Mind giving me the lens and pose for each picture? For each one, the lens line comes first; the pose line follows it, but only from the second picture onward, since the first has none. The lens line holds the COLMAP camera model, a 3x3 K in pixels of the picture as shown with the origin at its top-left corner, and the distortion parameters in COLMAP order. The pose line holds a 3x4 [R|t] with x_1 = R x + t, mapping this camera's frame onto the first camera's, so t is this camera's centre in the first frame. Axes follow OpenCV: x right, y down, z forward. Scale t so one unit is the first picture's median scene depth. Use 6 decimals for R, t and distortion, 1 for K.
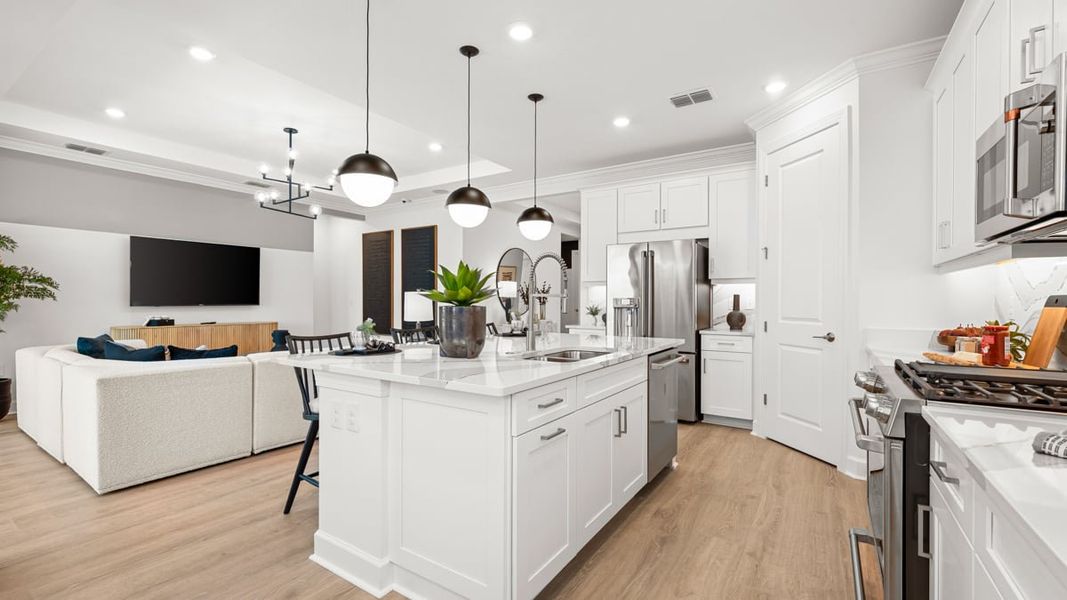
lens RADIAL K [[449.6, 0, 533.5], [0, 449.6, 300.0], [0, 0, 1]] dist [-0.000982, -0.000033]
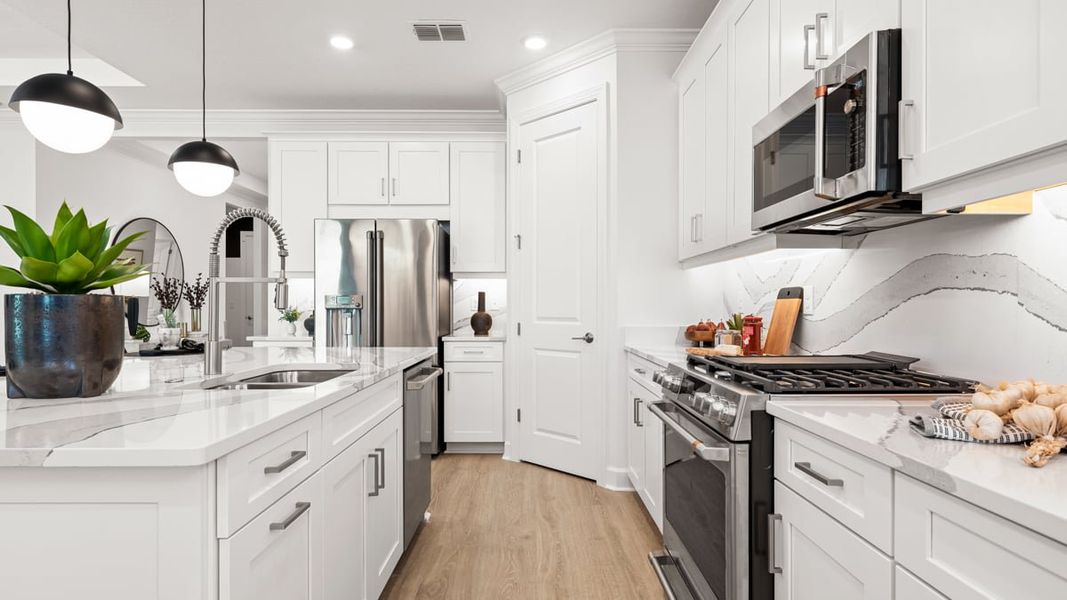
lens RADIAL K [[559.5, 0, 531.8], [0, 559.5, 308.1], [0, 0, 1]] dist [0.002459, -0.000197]
pose [[0.835979, -0.003664, 0.548749, -0.048265], [0.001834, 0.999991, 0.003882, 0.019525], [-0.548758, -0.002239, 0.835978, 0.135605]]
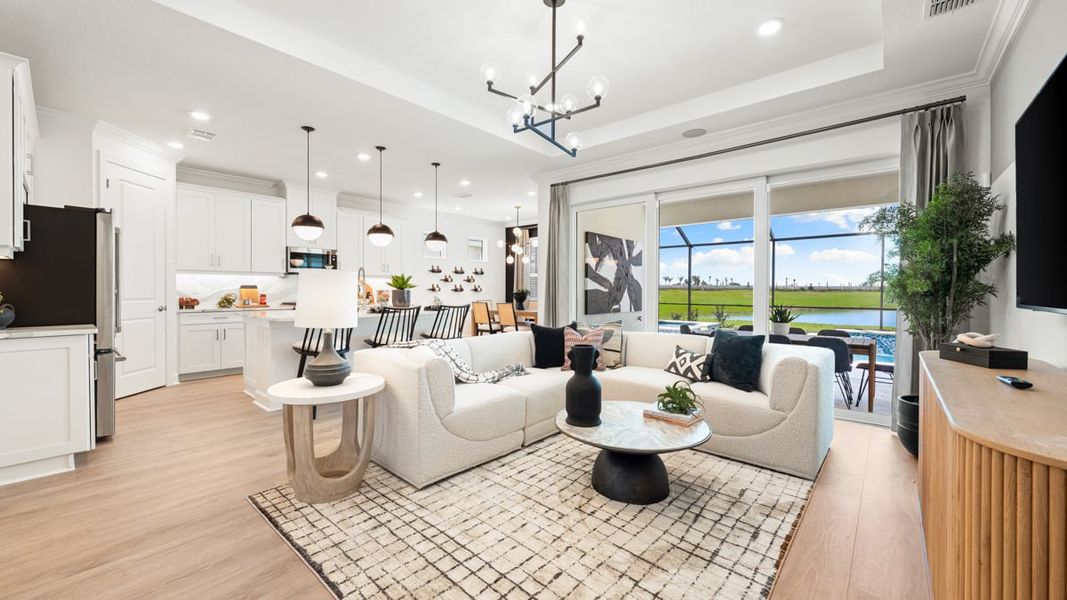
lens RADIAL K [[408.9, 0, 532.1], [0, 408.9, 291.1], [0, 0, 1]] dist [-0.002344, -0.000148]
pose [[-0.989880, -0.007221, 0.141726, -0.905955], [-0.006672, 0.999968, 0.004348, 0.003711], [-0.141753, 0.003358, -0.989896, 2.352555]]
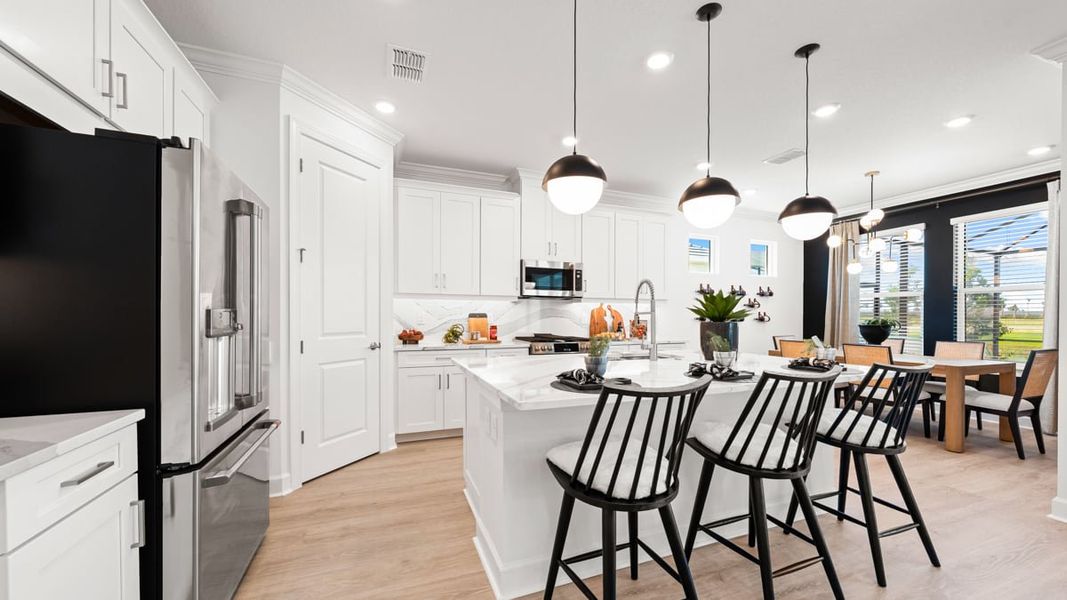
lens RADIAL K [[390.0, 0, 535.1], [0, 390.0, 318.1], [0, 0, 1]] dist [-0.001560, -0.000194]
pose [[-0.810548, -0.010215, 0.585583, -0.284601], [-0.007036, 0.999946, 0.007705, -0.001899], [-0.585630, 0.002126, -0.810575, 1.635601]]
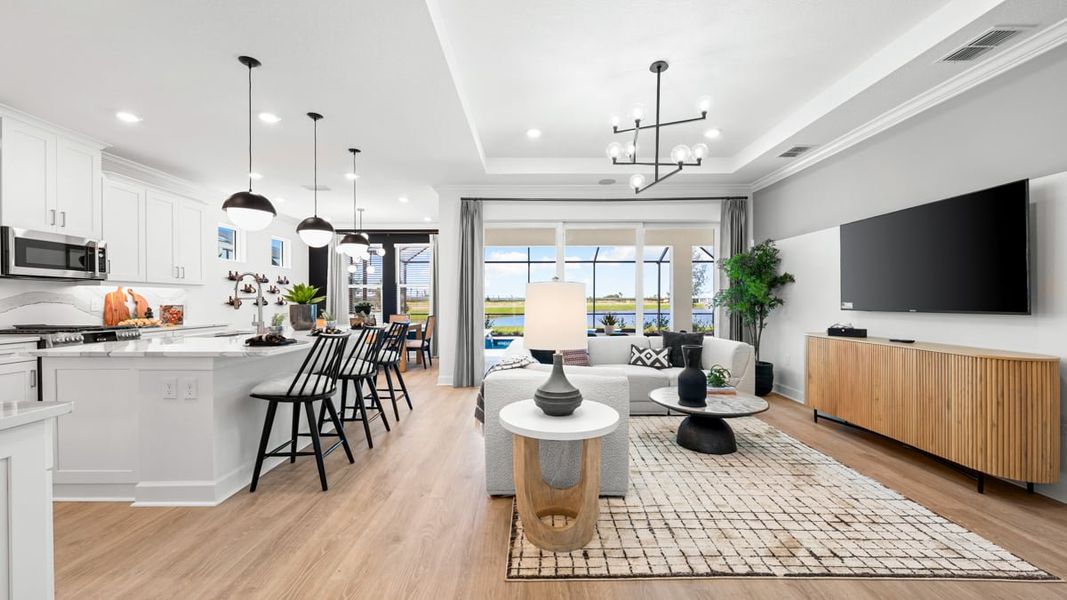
lens RADIAL K [[391.4, 0, 532.0], [0, 391.4, 303.3], [0, 0, 1]] dist [-0.002484, -0.000129]
pose [[-0.836942, 0.001181, -0.547290, -0.041271], [-0.001009, 0.999993, 0.003700, 0.000781], [0.547290, 0.003649, -0.836935, 2.166788]]
